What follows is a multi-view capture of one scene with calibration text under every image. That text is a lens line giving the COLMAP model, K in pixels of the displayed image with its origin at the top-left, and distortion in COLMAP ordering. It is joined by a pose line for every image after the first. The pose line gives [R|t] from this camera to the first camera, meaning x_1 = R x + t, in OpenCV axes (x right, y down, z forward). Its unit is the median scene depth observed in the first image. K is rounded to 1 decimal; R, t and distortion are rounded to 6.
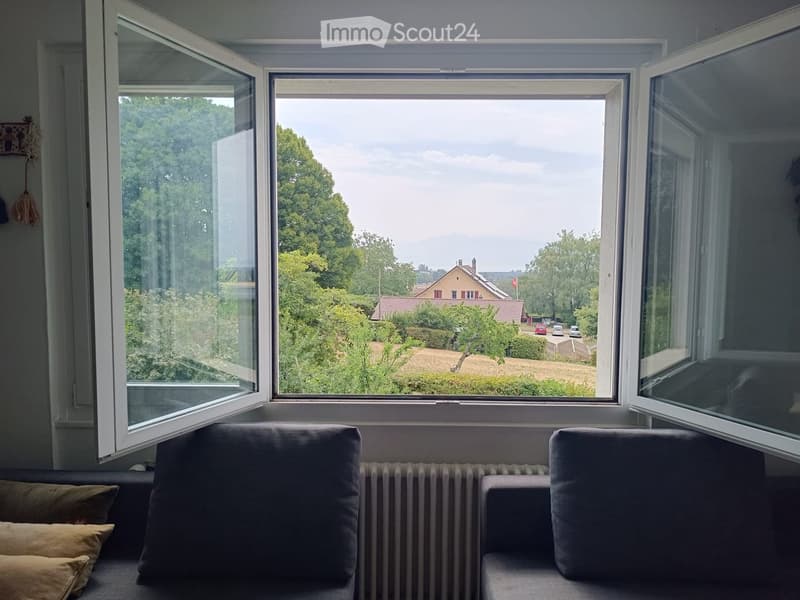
lens RADIAL K [[543.7, 0, 400.0], [0, 543.7, 305.2], [0, 0, 1]] dist [0.021118, -0.020145]
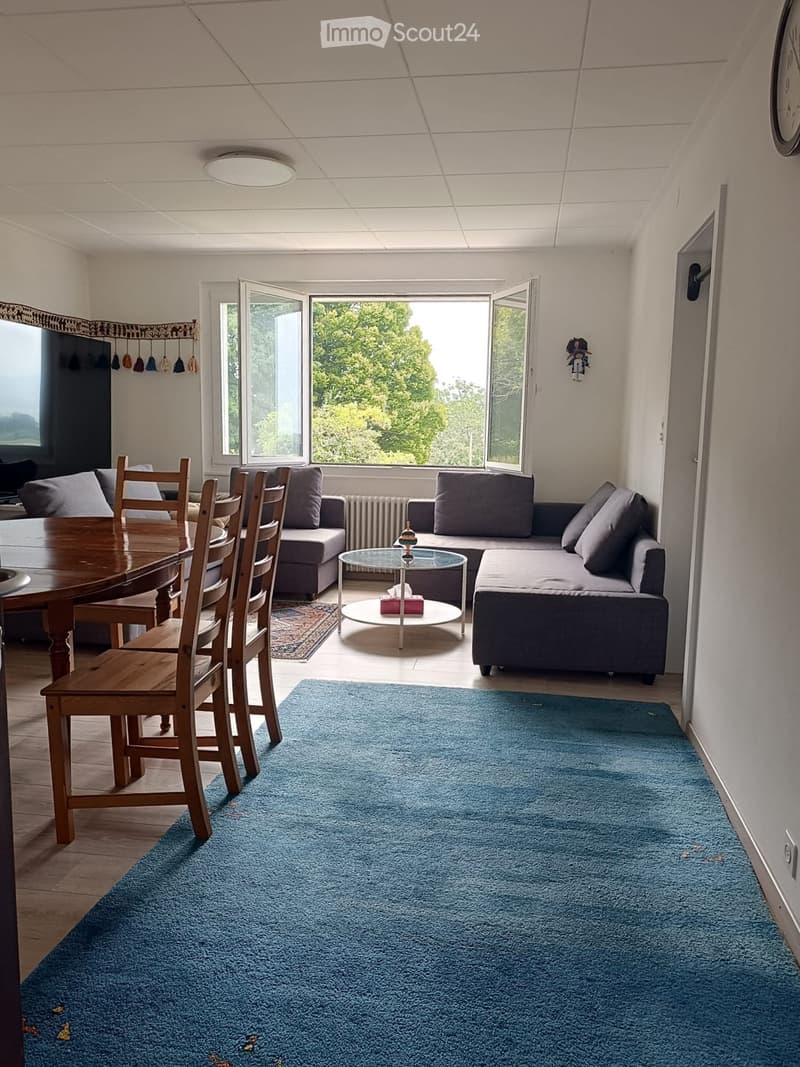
lens RADIAL K [[815.0, 0, 401.1], [0, 815.0, 540.5], [0, 0, 1]] dist [0.023136, -0.020372]
pose [[0.989895, 0.032338, -0.138068, 0.026535], [-0.023981, 0.997802, 0.061773, 0.013552], [0.139762, -0.057838, 0.988494, -0.097601]]
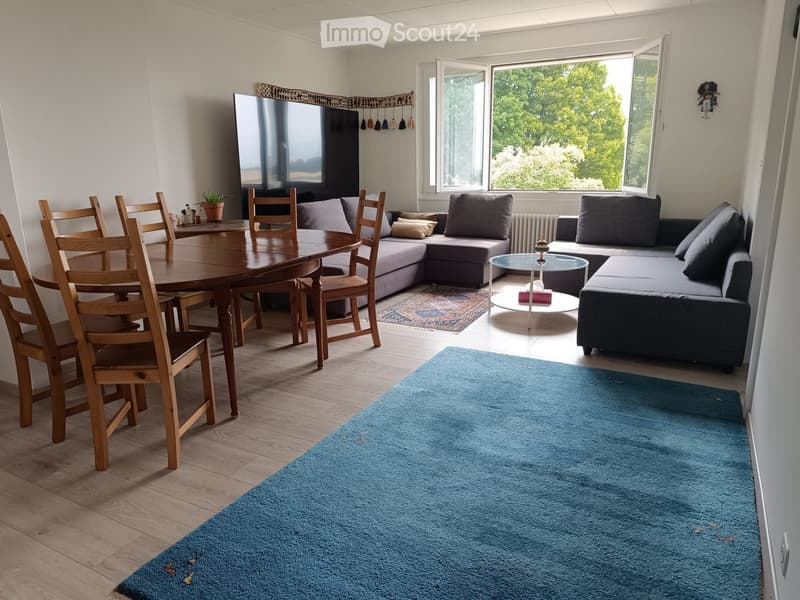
lens RADIAL K [[543.7, 0, 403.1], [0, 543.7, 294.0], [0, 0, 1]] dist [0.021118, -0.020145]
pose [[0.885508, 0.090179, -0.455789, 0.035847], [-0.015465, 0.986161, 0.165069, 0.012555], [0.464367, -0.139121, 0.874648, -0.087530]]
